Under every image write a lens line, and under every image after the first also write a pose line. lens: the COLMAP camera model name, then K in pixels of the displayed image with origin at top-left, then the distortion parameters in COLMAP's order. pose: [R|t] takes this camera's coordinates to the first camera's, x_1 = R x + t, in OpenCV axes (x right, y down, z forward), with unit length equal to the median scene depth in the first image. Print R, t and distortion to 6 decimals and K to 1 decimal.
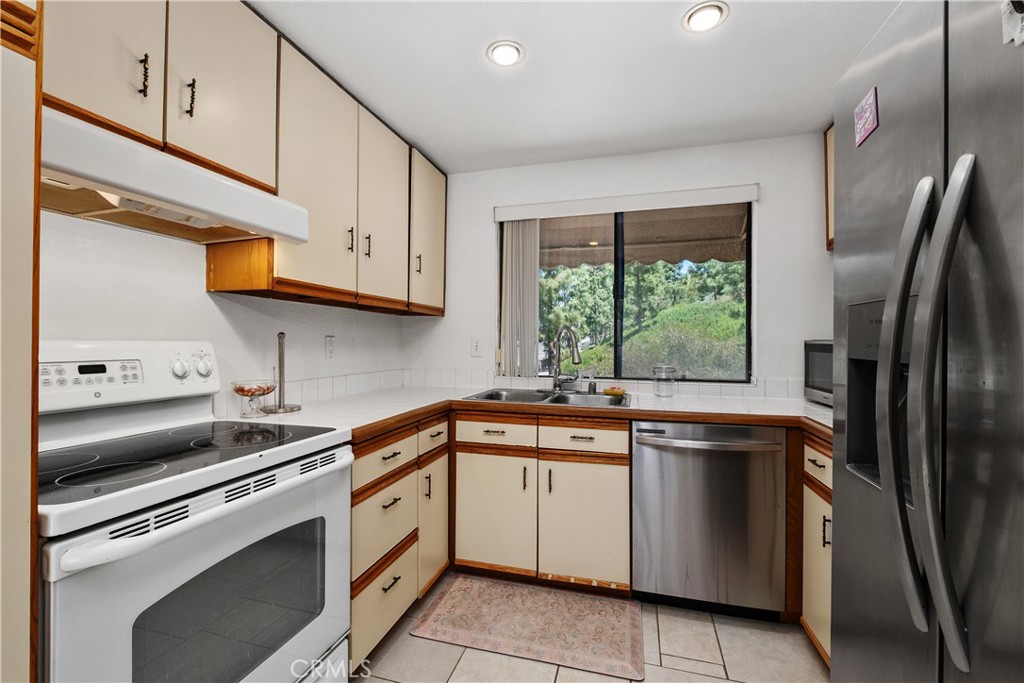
lens RADIAL K [[441.7, 0, 507.8], [0, 441.7, 339.1], [0, 0, 1]] dist [-0.001208, -0.004353]
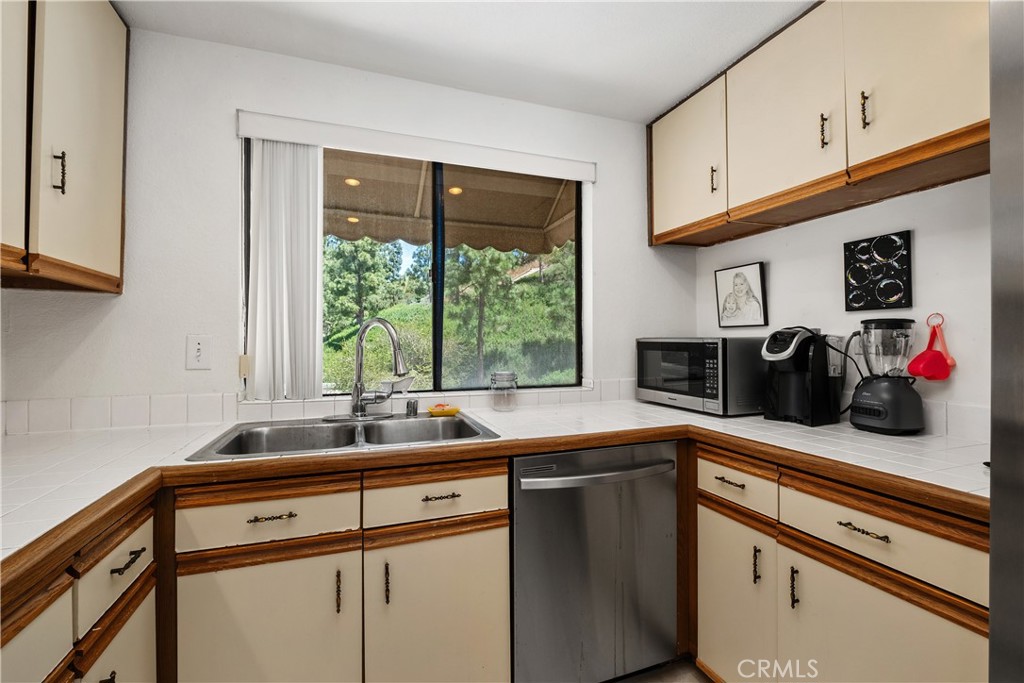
lens RADIAL K [[441.7, 0, 512.3], [0, 441.7, 337.6], [0, 0, 1]] dist [-0.001208, -0.004353]
pose [[0.808360, -0.002223, 0.588685, -0.086968], [0.003628, 0.999993, -0.001206, 0.001898], [-0.588678, 0.003110, 0.808362, 0.347037]]
